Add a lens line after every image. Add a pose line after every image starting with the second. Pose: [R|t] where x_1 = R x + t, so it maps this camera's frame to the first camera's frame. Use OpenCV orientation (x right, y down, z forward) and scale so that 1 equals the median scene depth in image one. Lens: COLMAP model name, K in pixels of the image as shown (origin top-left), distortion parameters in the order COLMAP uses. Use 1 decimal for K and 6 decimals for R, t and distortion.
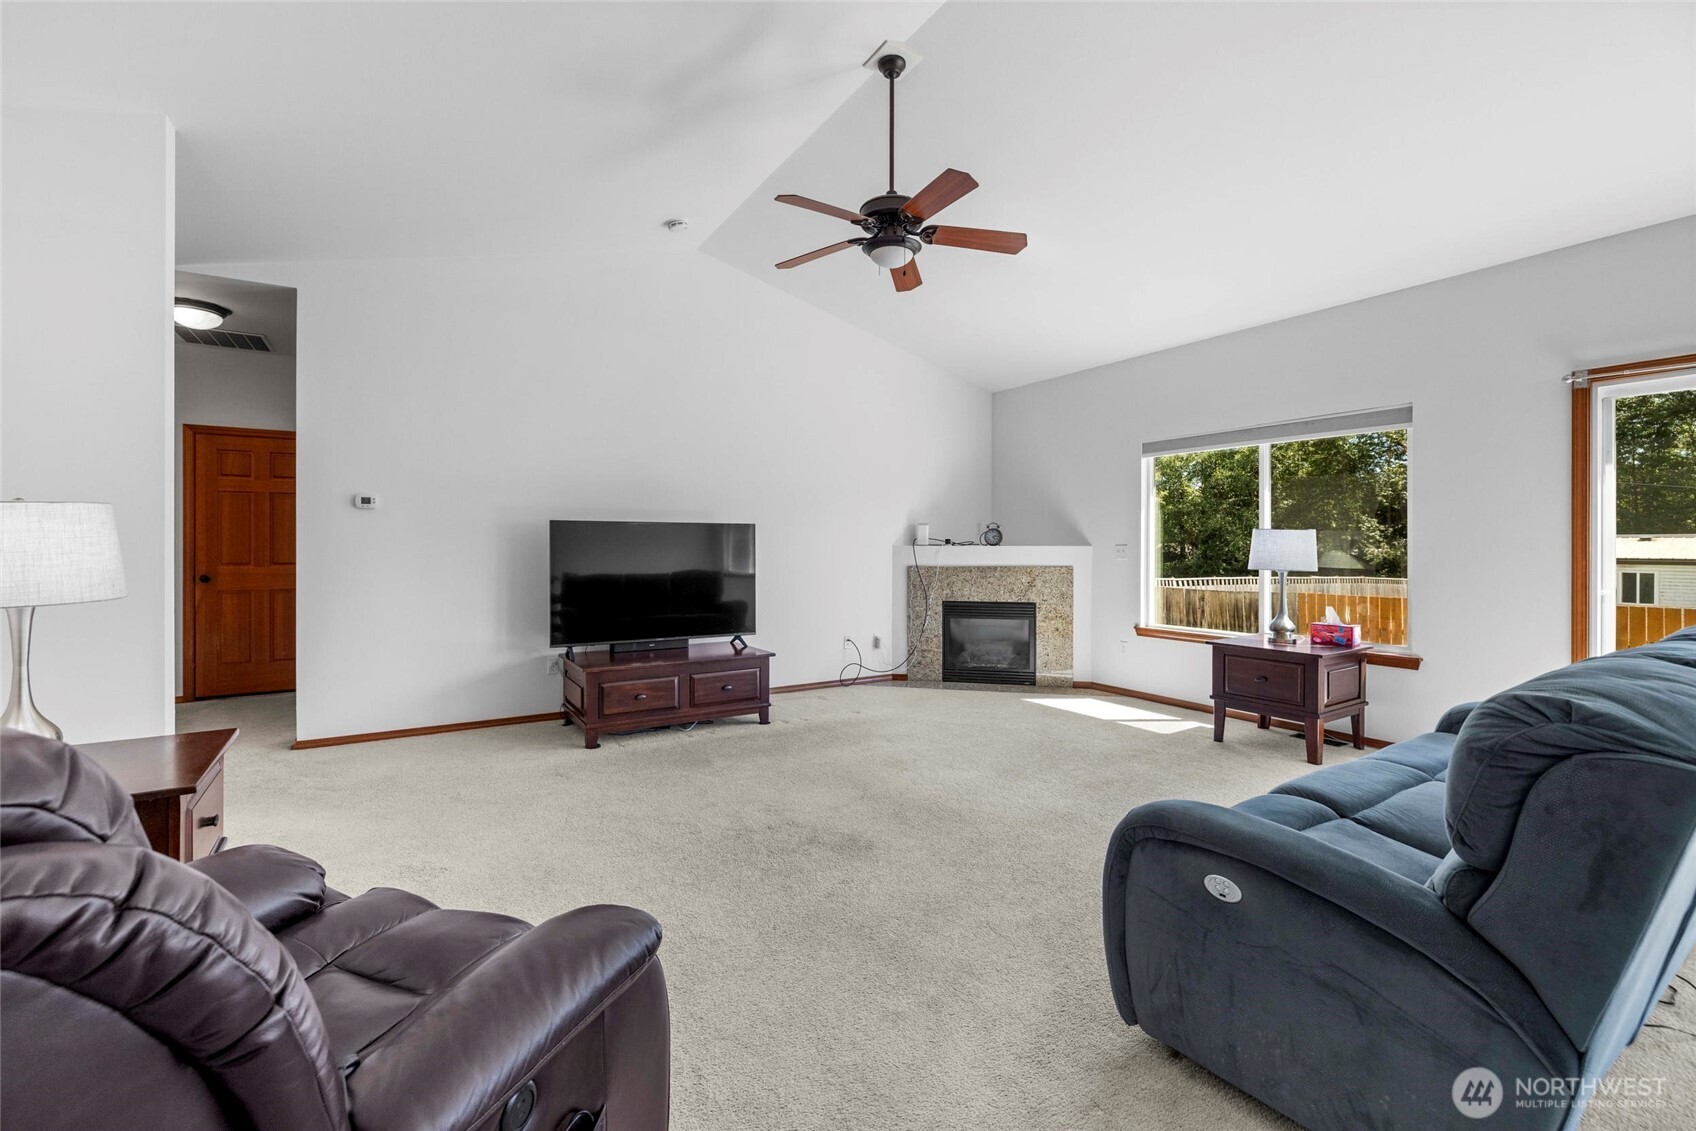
lens RADIAL K [[717.2, 0, 839.6], [0, 717.2, 548.1], [0, 0, 1]] dist [-0.000591, -0.000042]
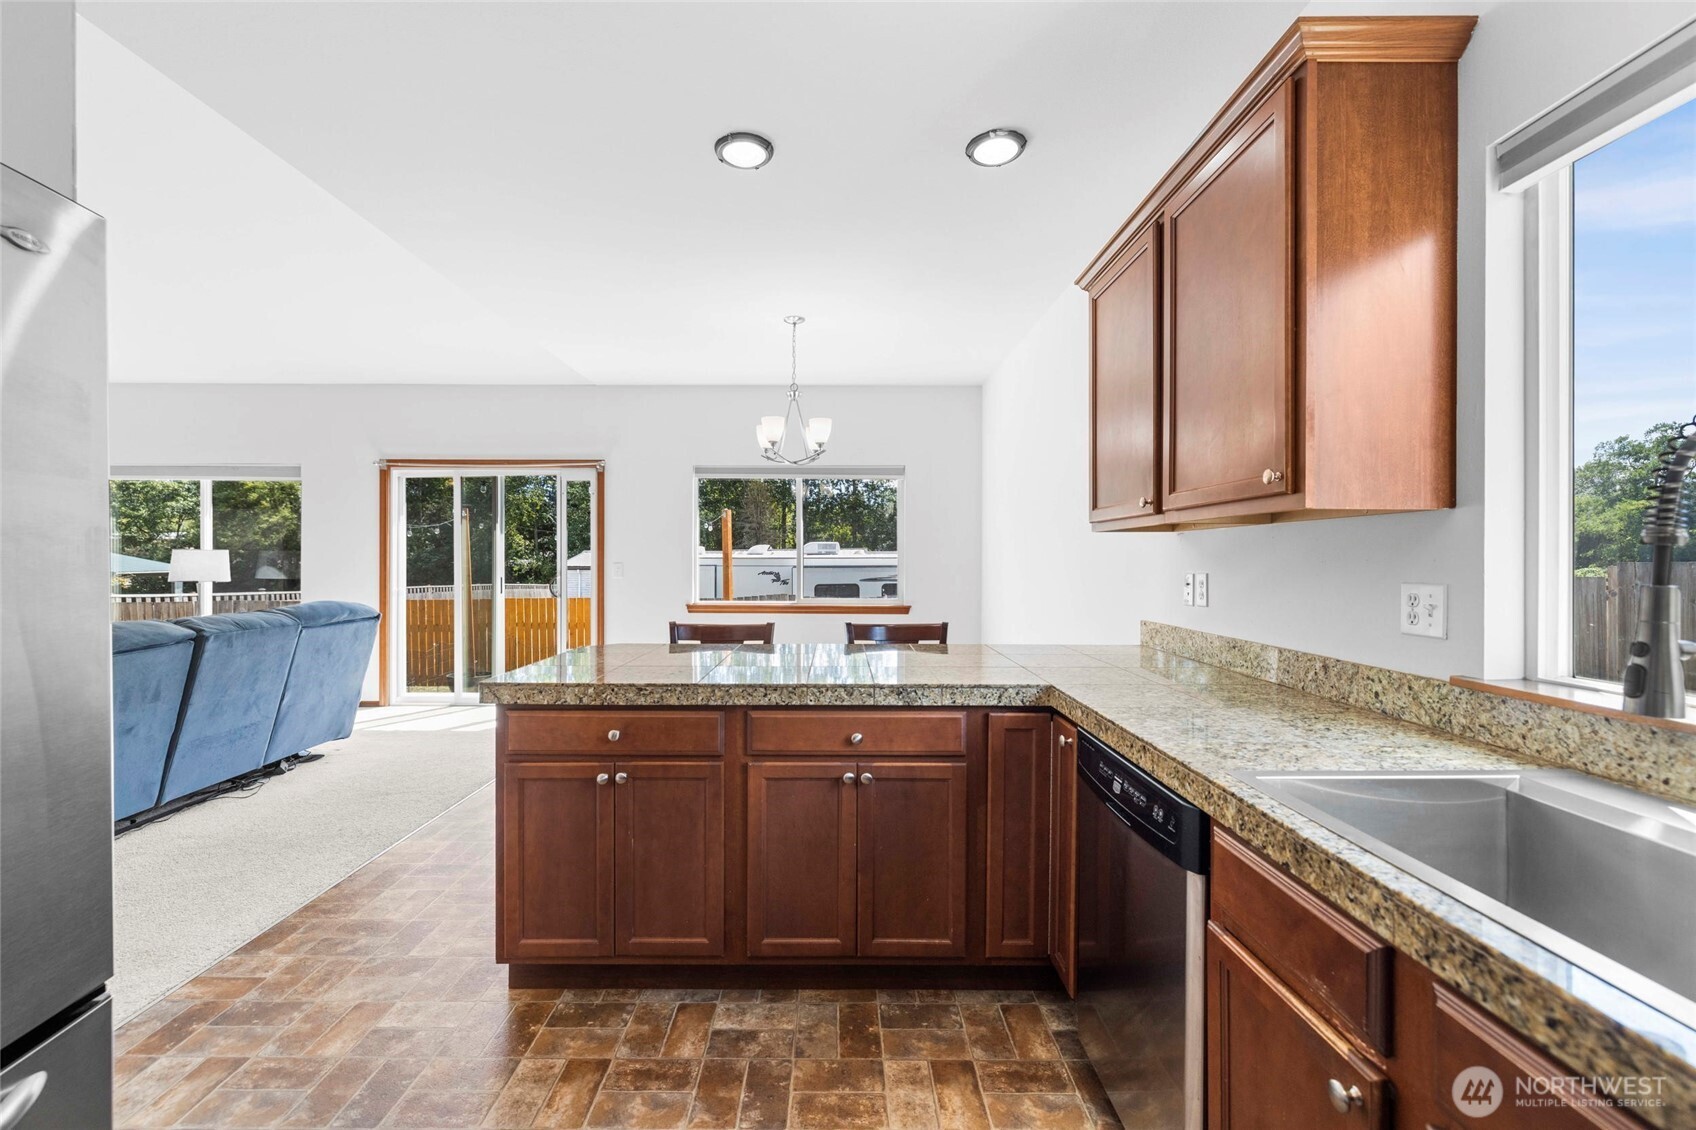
lens RADIAL K [[713.2, 0, 836.7], [0, 713.2, 565.2], [0, 0, 1]] dist [0.001041, 0.000165]
pose [[0.523553, -0.007636, 0.851959, 0.093721], [-0.001060, 0.999953, 0.009613, -0.009033], [-0.851993, -0.005936, 0.523520, -0.461320]]
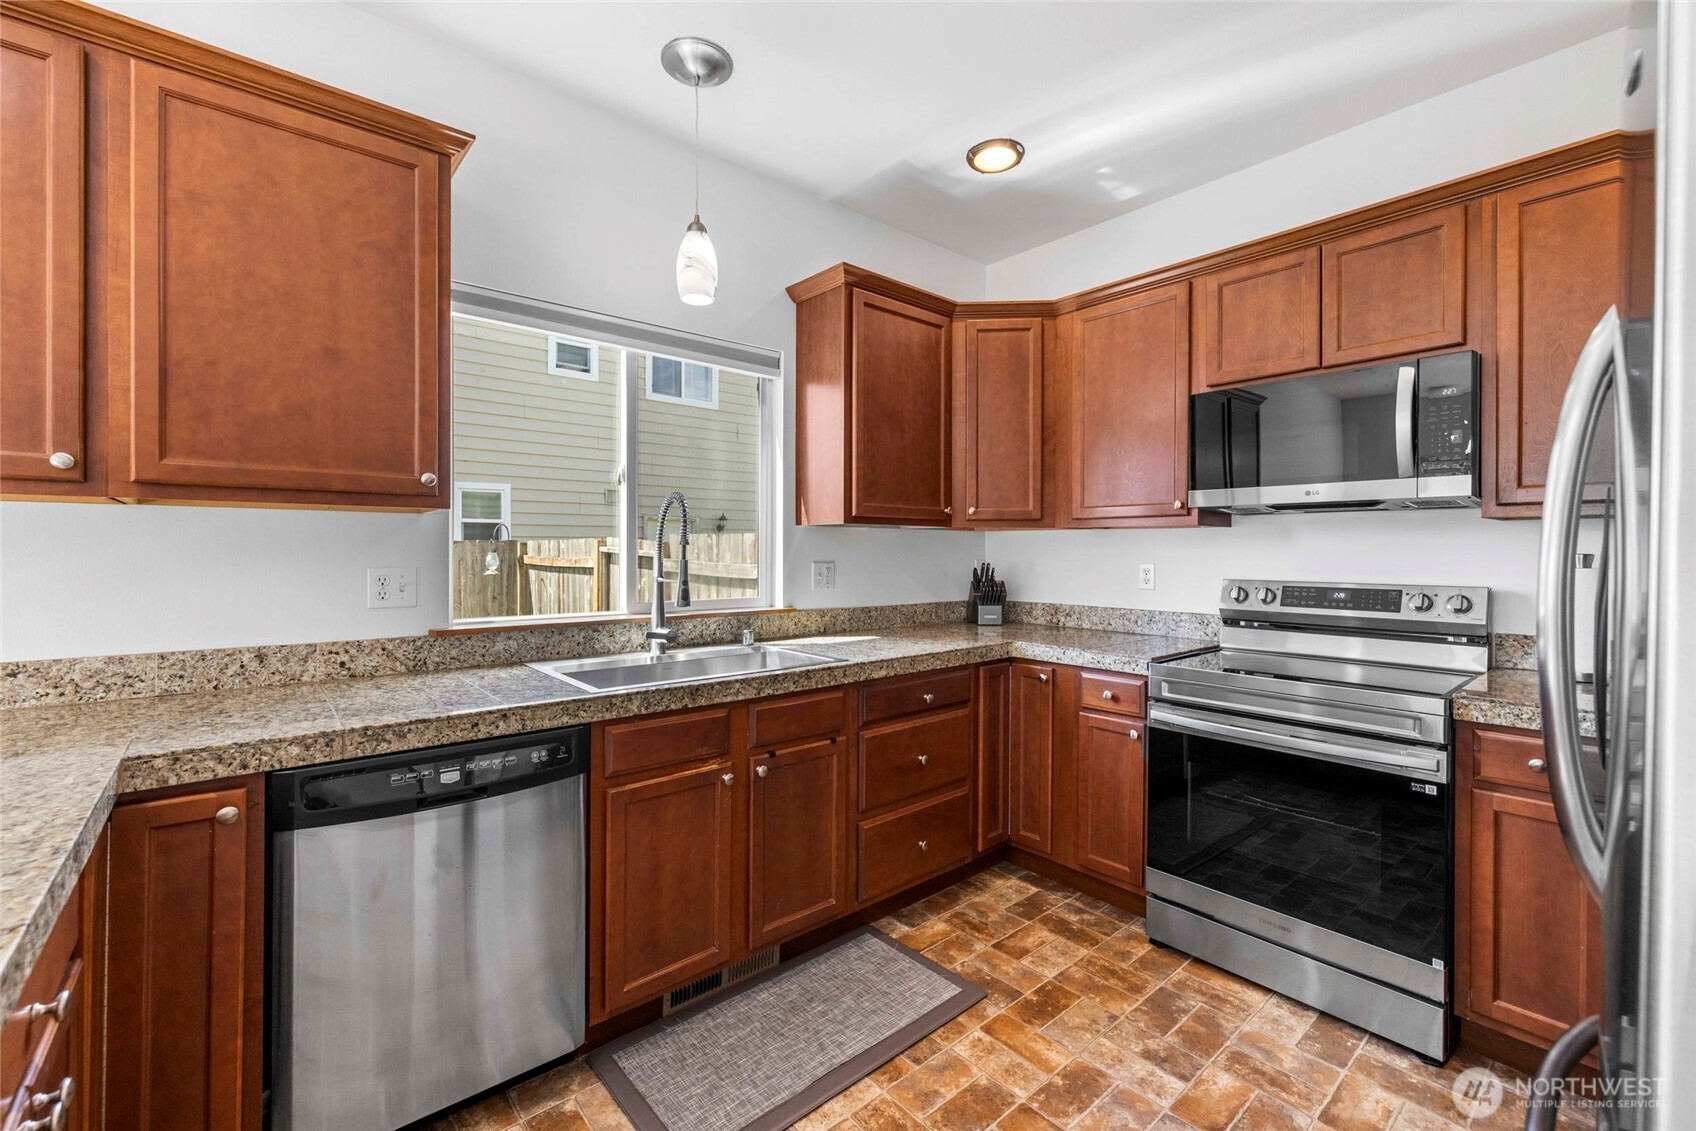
lens RADIAL K [[712.4, 0, 842.4], [0, 712.4, 553.7], [0, 0, 1]] dist [-0.000043, -0.000467]
pose [[-0.988766, -0.003982, -0.149421, 0.256025], [-0.004638, 0.999981, 0.004044, -0.009070], [0.149402, 0.004691, -0.988765, -0.152830]]
